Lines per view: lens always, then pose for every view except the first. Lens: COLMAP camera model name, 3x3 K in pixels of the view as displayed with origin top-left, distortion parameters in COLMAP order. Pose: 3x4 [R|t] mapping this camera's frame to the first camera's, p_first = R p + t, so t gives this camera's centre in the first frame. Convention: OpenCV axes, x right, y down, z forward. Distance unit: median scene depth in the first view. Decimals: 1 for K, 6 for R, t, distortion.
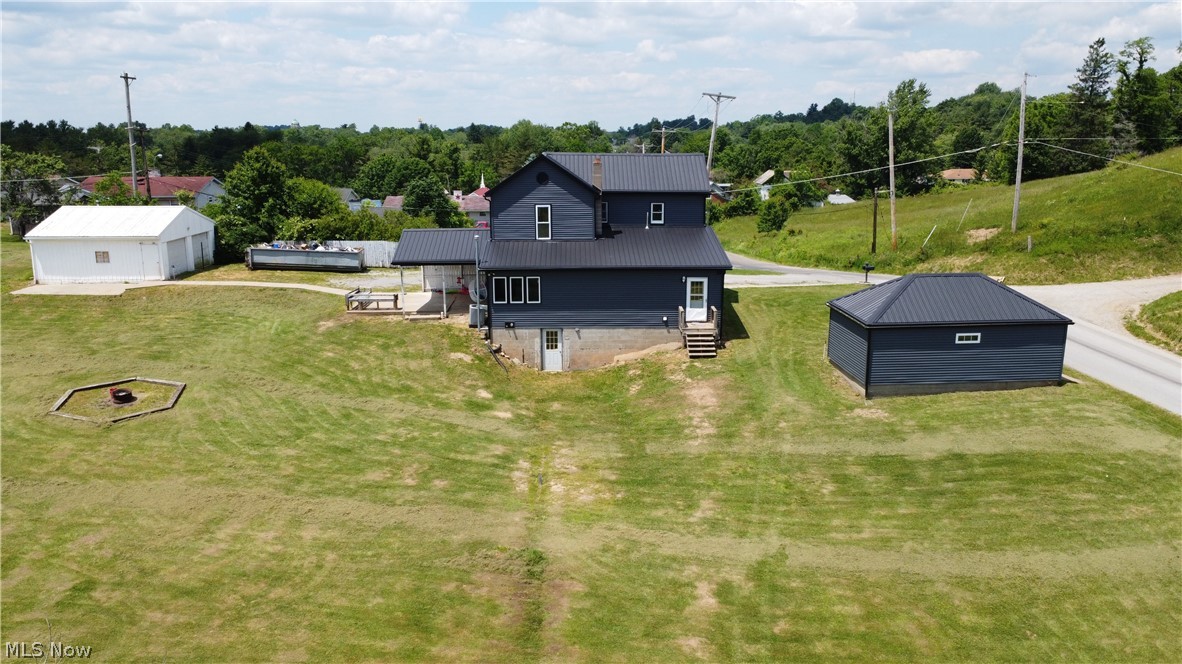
lens RADIAL K [[887.8, 0, 591.8], [0, 887.8, 335.5], [0, 0, 1]] dist [0.001125, 0.002223]
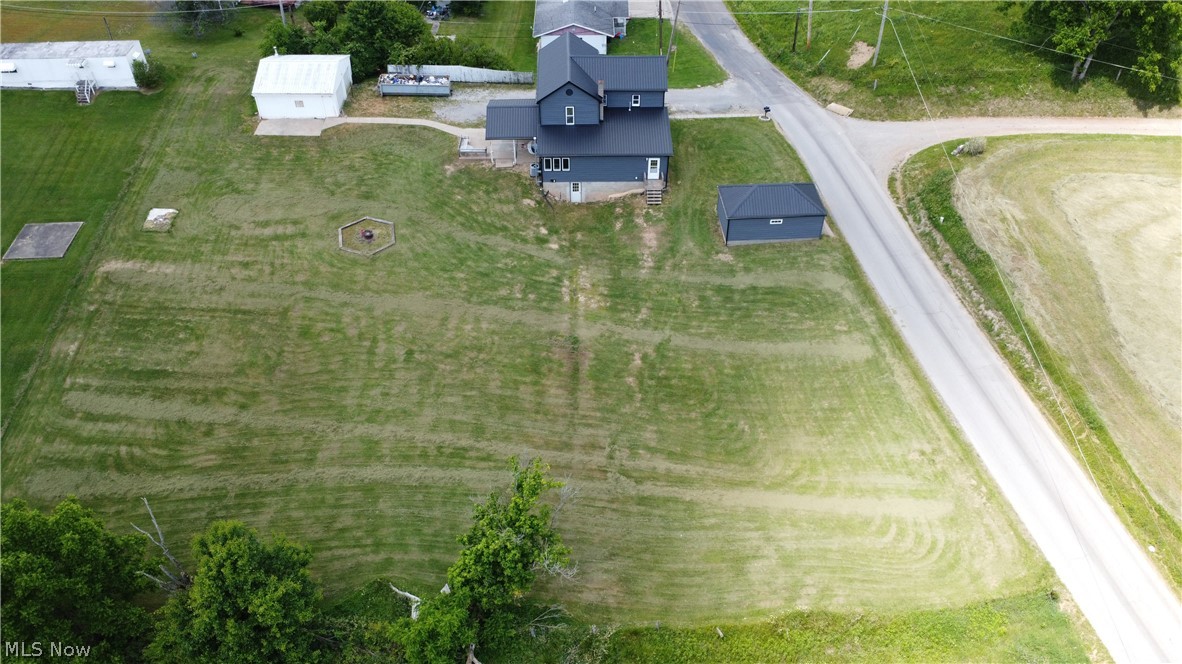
lens RADIAL K [[887.8, 0, 591.8], [0, 887.8, 335.5], [0, 0, 1]] dist [0.001125, 0.002223]
pose [[0.999974, 0.006920, -0.001797, -0.007243], [-0.005148, 0.871319, 0.490689, -0.852935], [0.004961, -0.490667, 0.871333, -1.039481]]
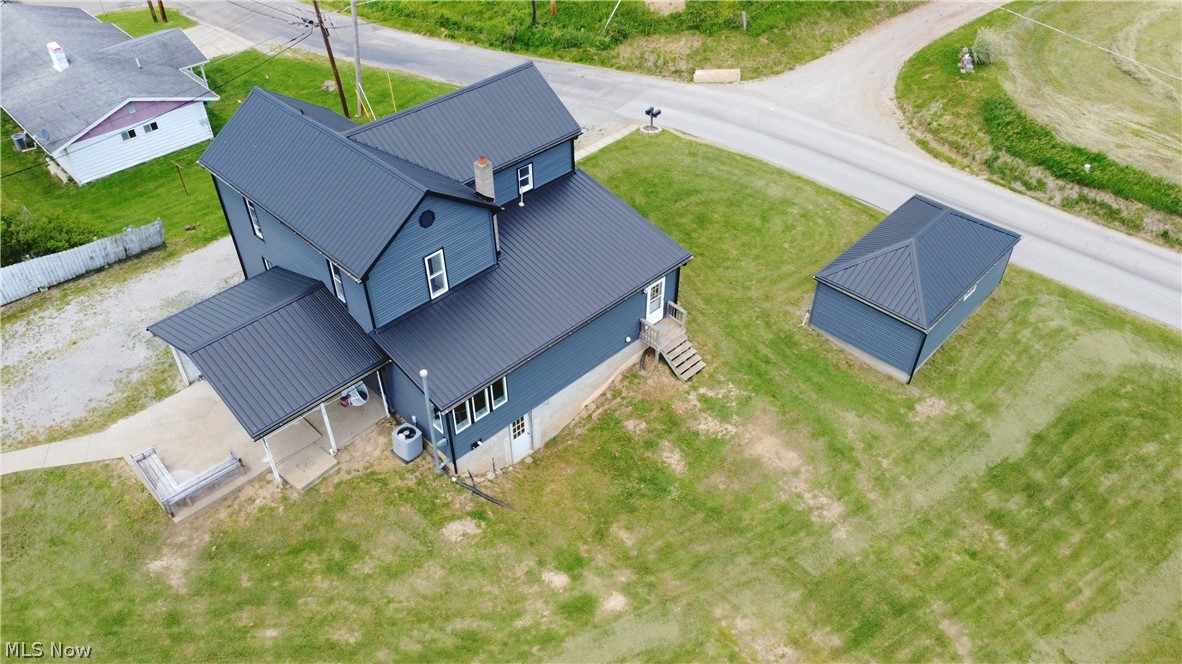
lens RADIAL K [[887.8, 0, 591.8], [0, 887.8, 335.5], [0, 0, 1]] dist [0.001125, 0.002223]
pose [[0.730052, -0.444222, 0.519317, -0.471250], [0.148367, 0.844814, 0.514078, -0.580109], [-0.667091, -0.298254, 0.682667, 0.630288]]
